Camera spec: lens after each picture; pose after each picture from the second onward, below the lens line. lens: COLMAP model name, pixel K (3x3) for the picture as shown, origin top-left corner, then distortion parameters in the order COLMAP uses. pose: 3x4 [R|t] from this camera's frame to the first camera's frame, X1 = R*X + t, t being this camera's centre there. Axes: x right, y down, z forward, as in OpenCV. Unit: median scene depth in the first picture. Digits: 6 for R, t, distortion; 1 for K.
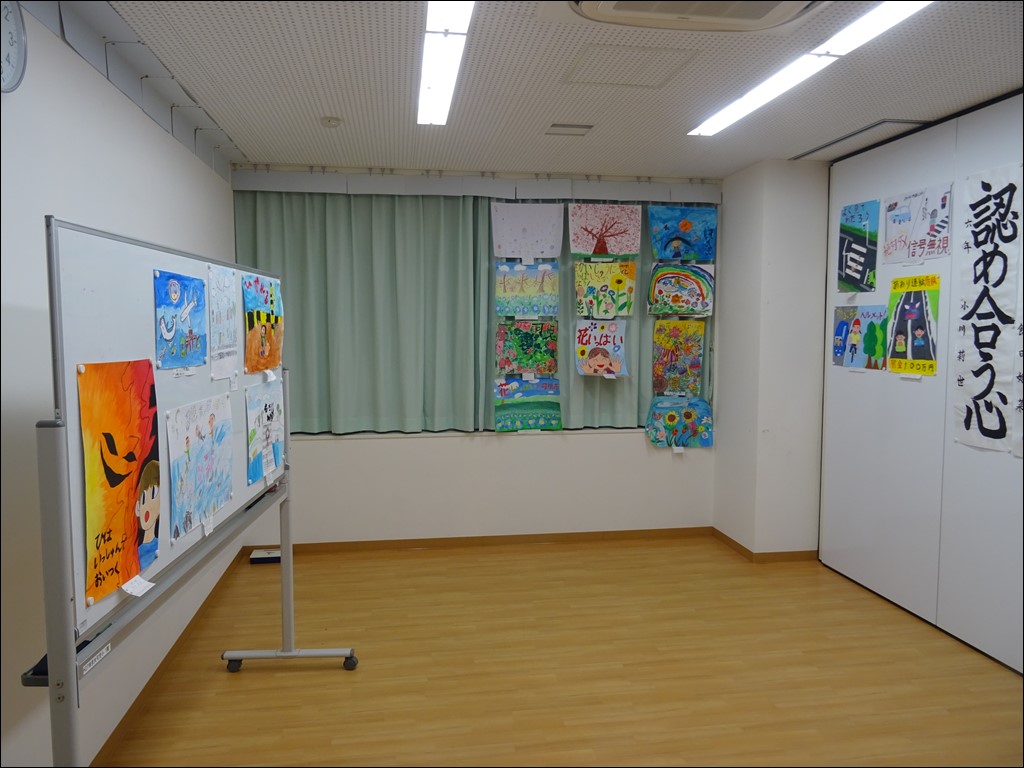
lens RADIAL K [[734.7, 0, 512.0], [0, 734.7, 384.0], [0, 0, 1]] dist [-0.002876, -0.000374]
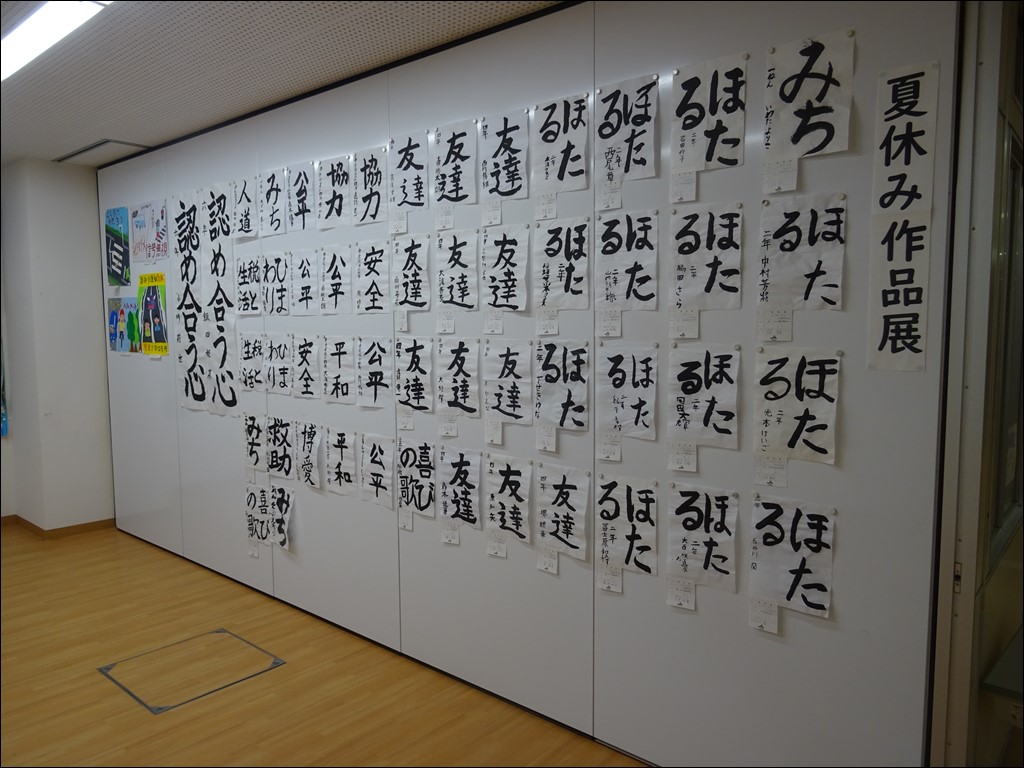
lens RADIAL K [[734.7, 0, 512.0], [0, 734.7, 384.0], [0, 0, 1]] dist [-0.002876, -0.000374]
pose [[0.756916, -0.052228, 0.651422, 0.200999], [0.049838, 0.998512, 0.022147, 0.037015], [-0.651609, 0.015702, 0.758392, -0.297144]]
